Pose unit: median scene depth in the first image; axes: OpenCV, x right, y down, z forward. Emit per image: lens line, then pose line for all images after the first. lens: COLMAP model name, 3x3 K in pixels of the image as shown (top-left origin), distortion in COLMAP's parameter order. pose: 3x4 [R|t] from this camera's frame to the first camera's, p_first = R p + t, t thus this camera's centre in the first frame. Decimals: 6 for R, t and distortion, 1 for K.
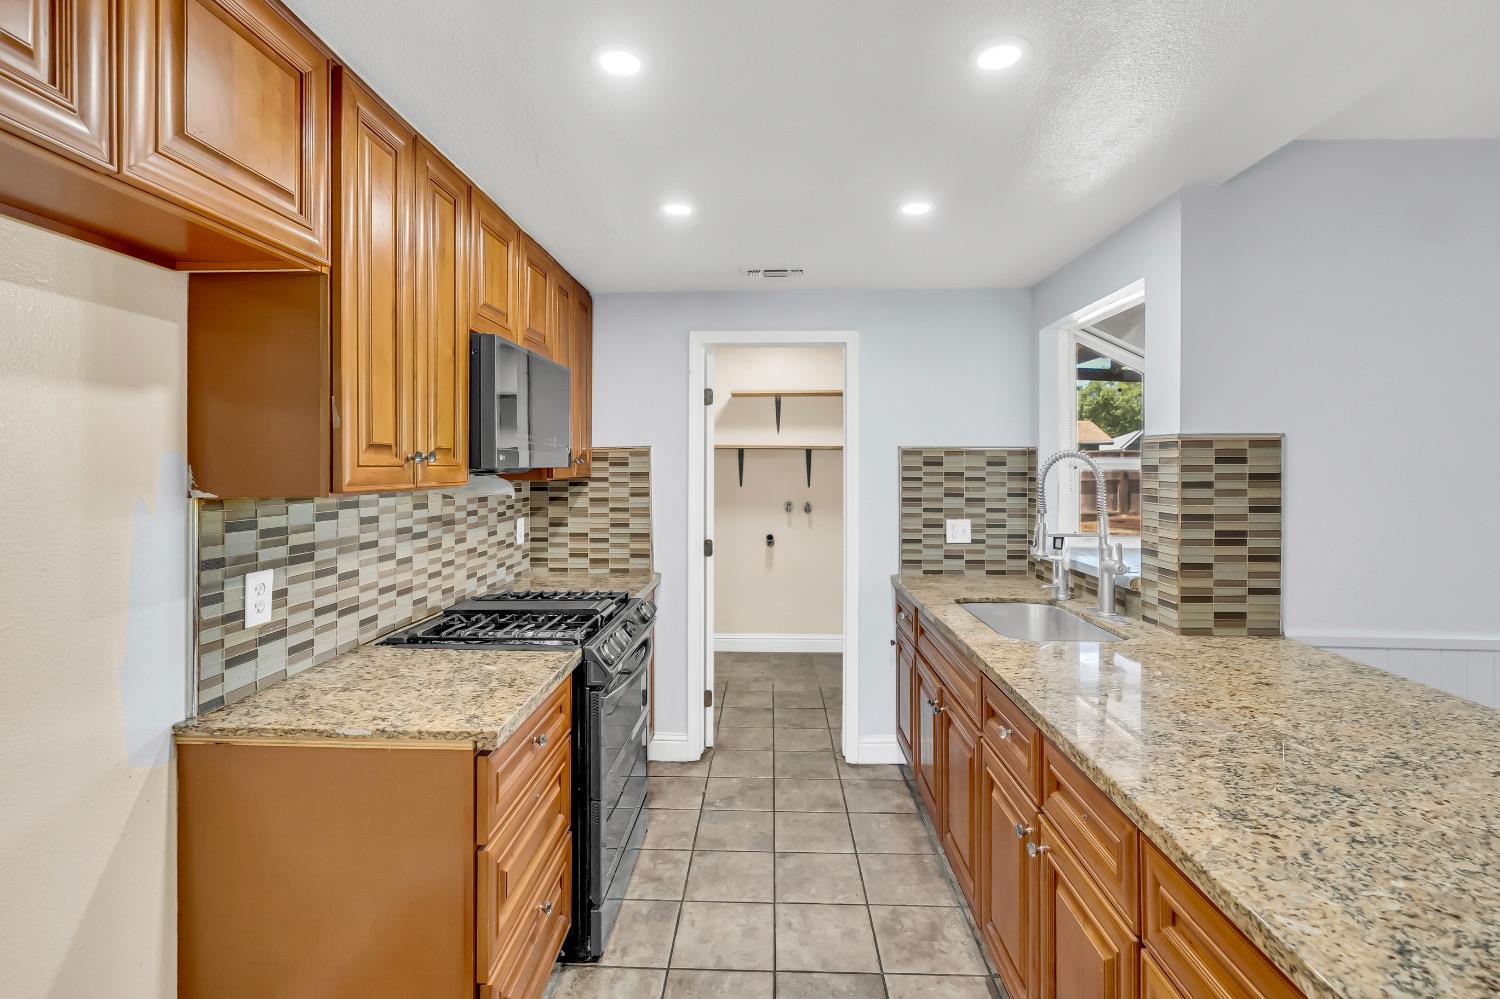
lens RADIAL K [[686.6, 0, 751.9], [0, 686.6, 454.8], [0, 0, 1]] dist [-0.001640, 0.000077]
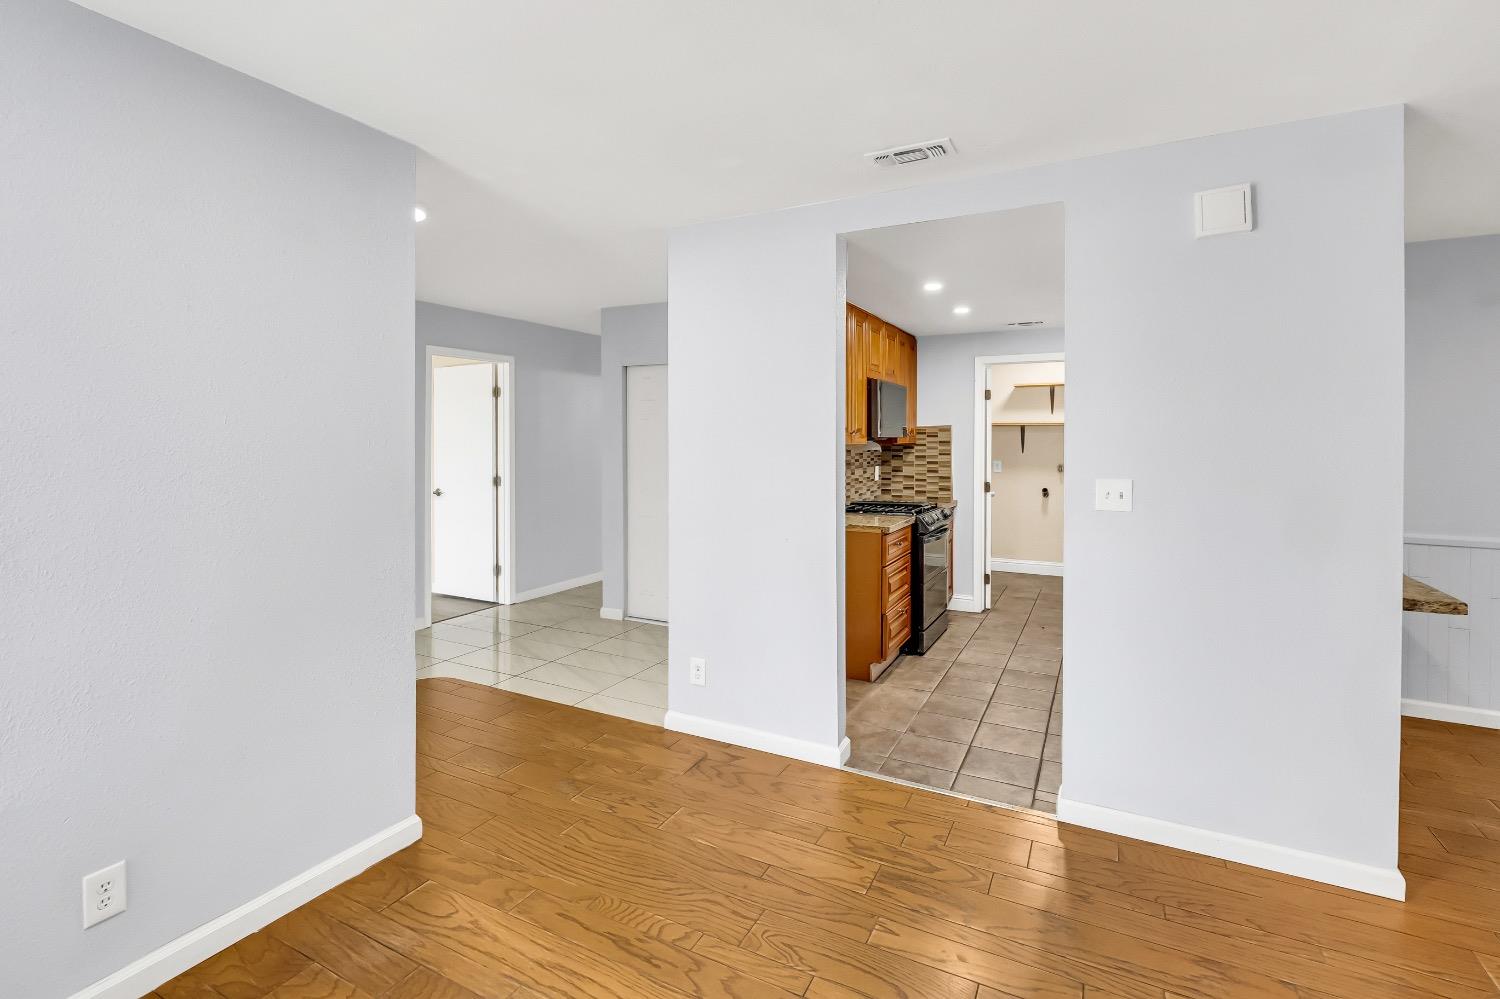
lens RADIAL K [[686.6, 0, 751.9], [0, 686.6, 454.8], [0, 0, 1]] dist [-0.001640, 0.000077]
pose [[0.901391, 0.010716, -0.432873, 0.146514], [0.005854, 0.999301, 0.036928, -0.005865], [0.432966, -0.035821, 0.900698, -0.759346]]
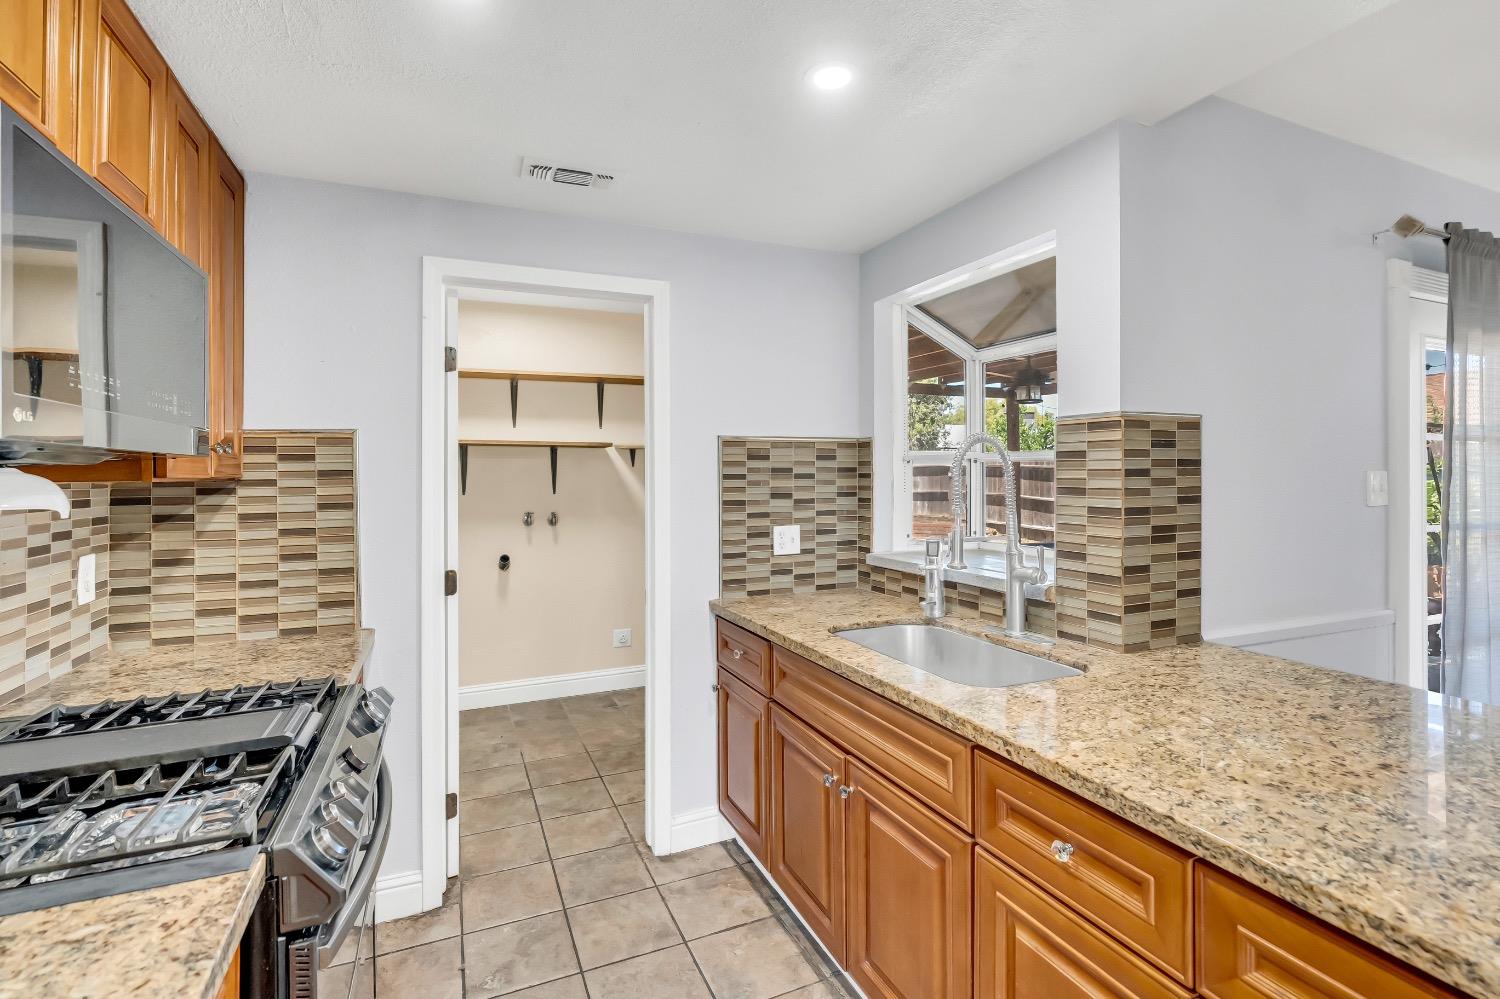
lens RADIAL K [[686.1, 0, 743.0], [0, 686.1, 462.5], [0, 0, 1]] dist [-0.005228, 0.000423]
pose [[0.906265, -0.001151, 0.422708, -0.093595], [0.002152, 0.999996, -0.001891, 0.020661], [-0.422704, 0.002624, 0.906264, 0.286095]]
